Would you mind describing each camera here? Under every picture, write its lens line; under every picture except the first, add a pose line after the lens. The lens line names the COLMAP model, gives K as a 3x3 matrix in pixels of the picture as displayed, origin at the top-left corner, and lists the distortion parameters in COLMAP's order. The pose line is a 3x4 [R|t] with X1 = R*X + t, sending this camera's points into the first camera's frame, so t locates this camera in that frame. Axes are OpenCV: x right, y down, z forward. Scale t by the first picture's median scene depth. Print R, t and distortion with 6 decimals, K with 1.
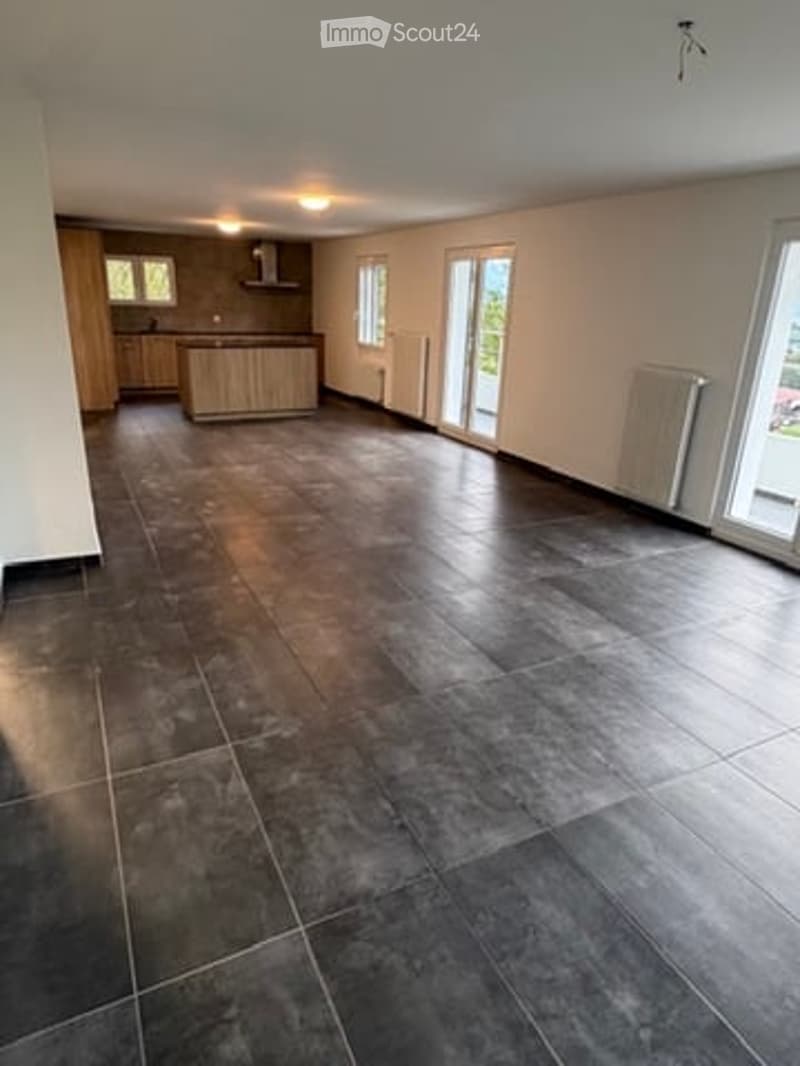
lens RADIAL K [[640.3, 0, 400.0], [0, 640.3, 533.0], [0, 0, 1]] dist [-0.002689, -0.001291]
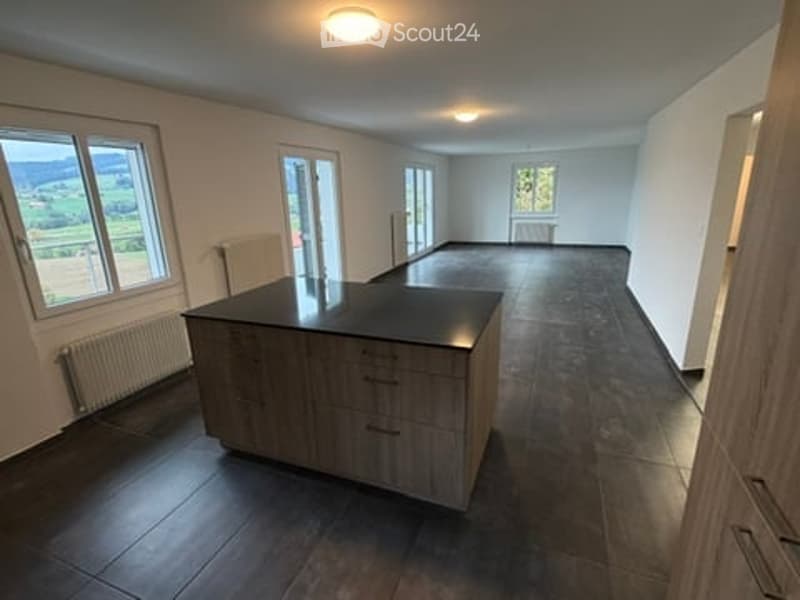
lens RADIAL K [[400.8, 0, 400.0], [0, 400.8, 300.0], [0, 0, 1]] dist [-0.000207, -0.000102]
pose [[-0.662024, -0.224277, 0.715139, -0.753549], [0.257456, 0.828062, 0.498026, -0.699352], [-0.703875, 0.513823, -0.490455, 1.801043]]
